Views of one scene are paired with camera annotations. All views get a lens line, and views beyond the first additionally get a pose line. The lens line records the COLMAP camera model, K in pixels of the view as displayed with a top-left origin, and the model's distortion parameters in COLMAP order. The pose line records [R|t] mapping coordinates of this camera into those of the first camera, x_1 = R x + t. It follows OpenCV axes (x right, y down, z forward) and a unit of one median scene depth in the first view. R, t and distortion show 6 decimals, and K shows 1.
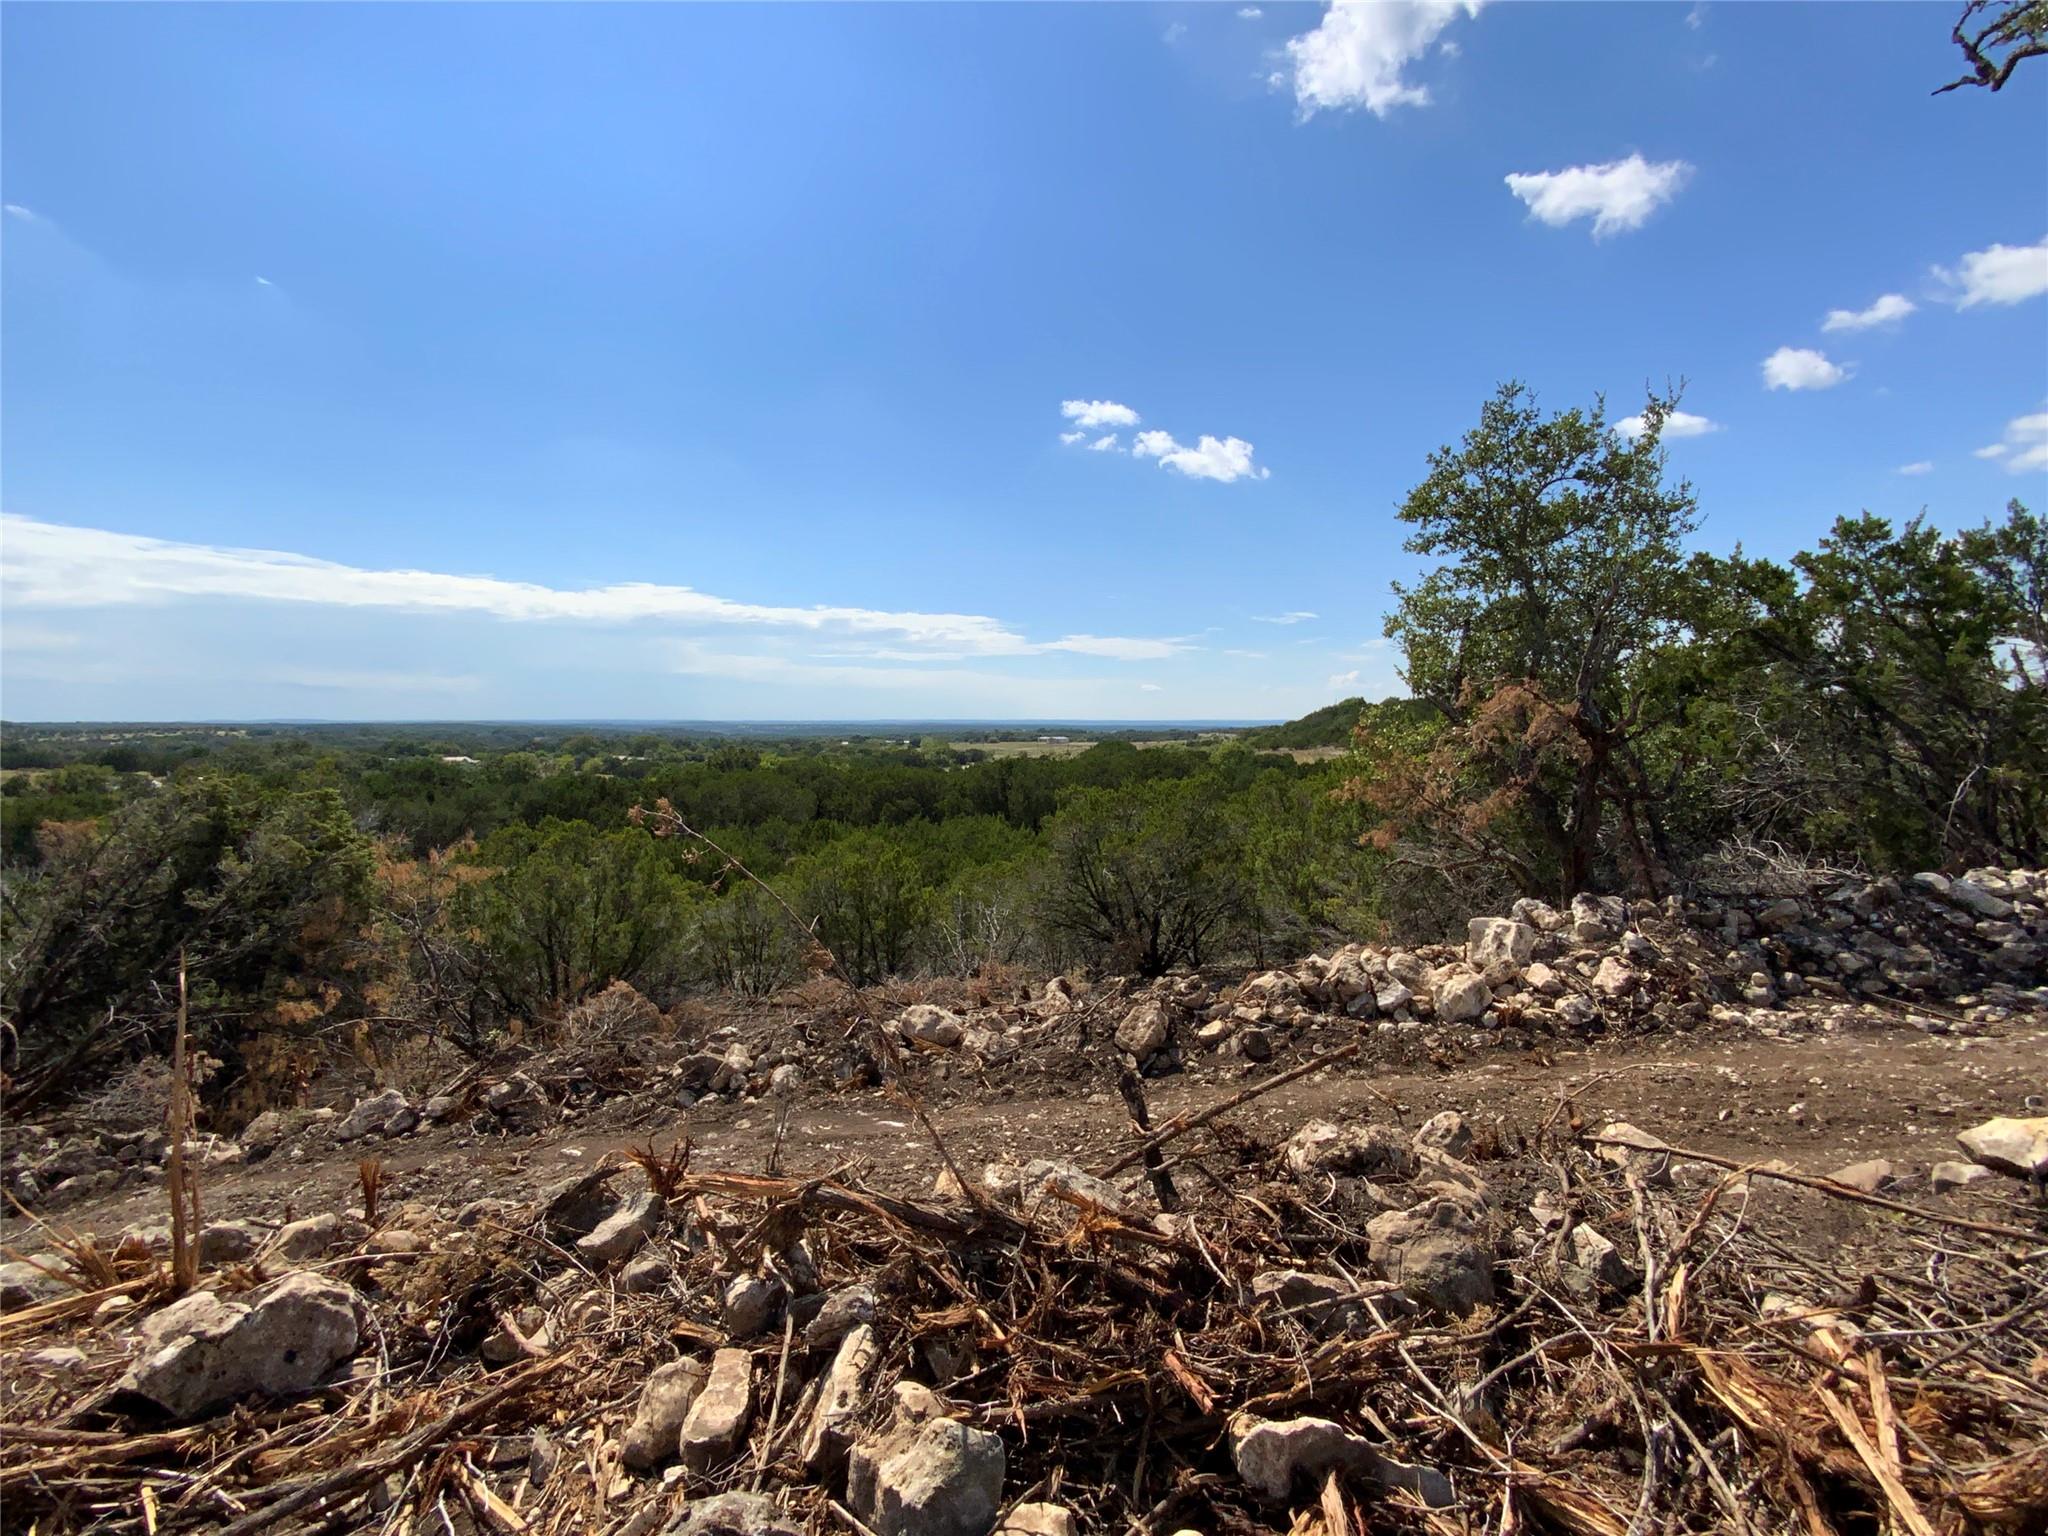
lens RADIAL K [[980.8, 0, 1024.0], [0, 980.8, 768.0], [0, 0, 1]] dist [0.014842, -0.007727]
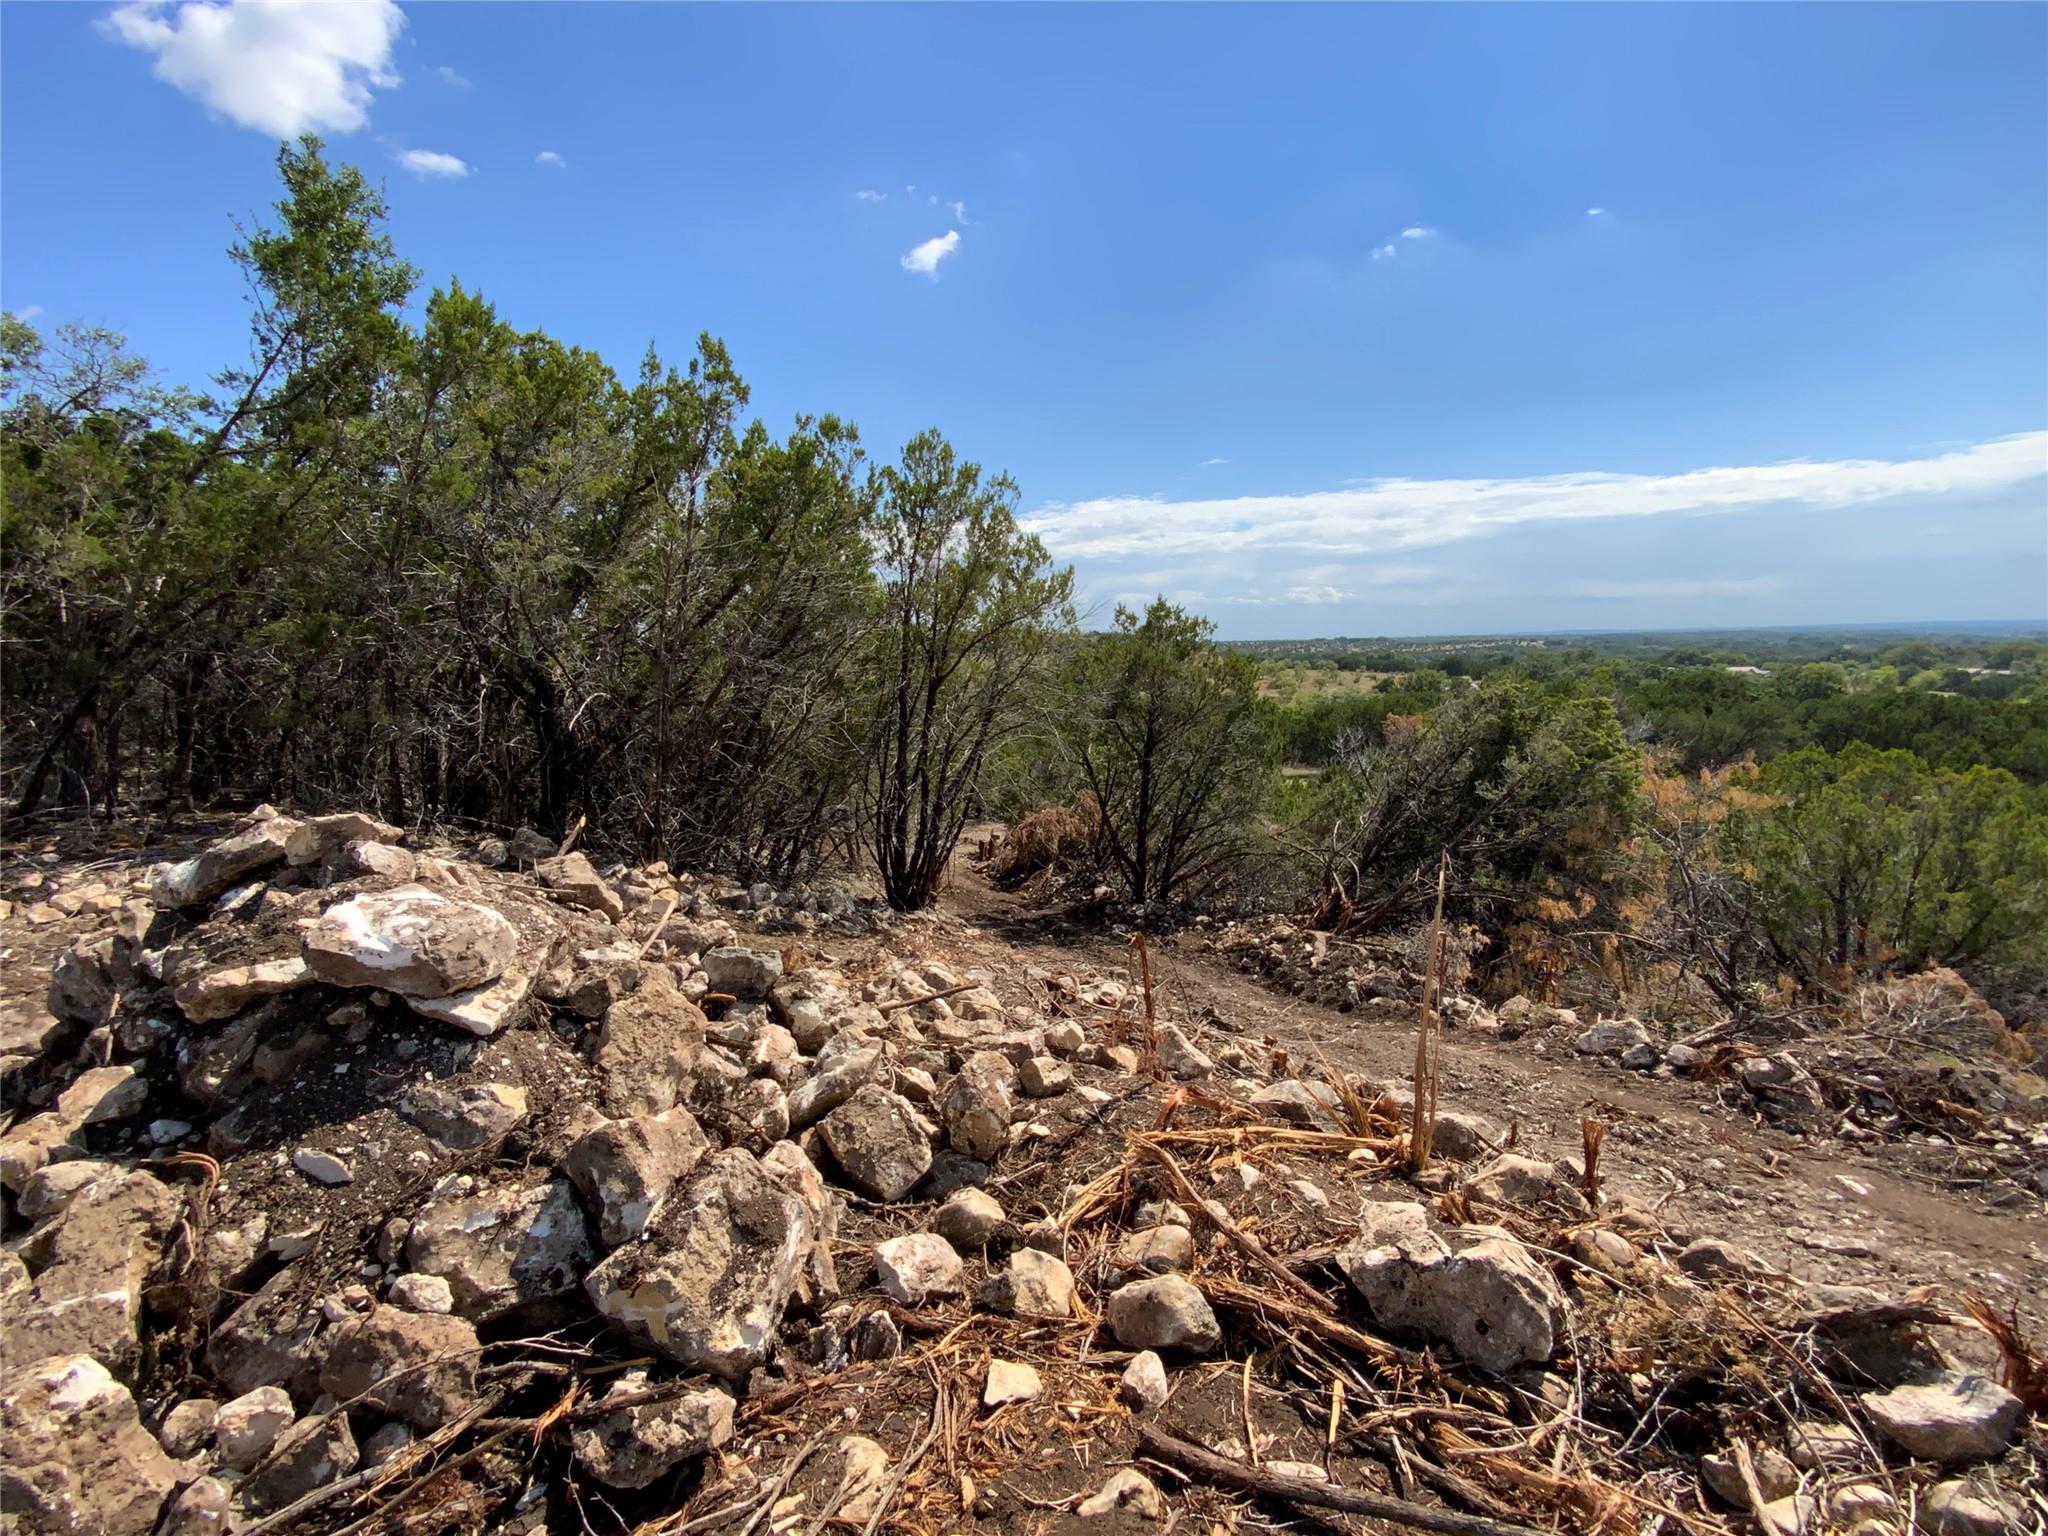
lens RADIAL K [[884.2, 0, 1073.0], [0, 884.2, 756.5], [0, 0, 1]] dist [0.011514, -0.010537]
pose [[0.393015, 0.104323, -0.913595, -0.075001], [-0.020667, 0.994295, 0.104647, -0.002455], [0.919300, -0.022247, 0.392929, 0.129909]]
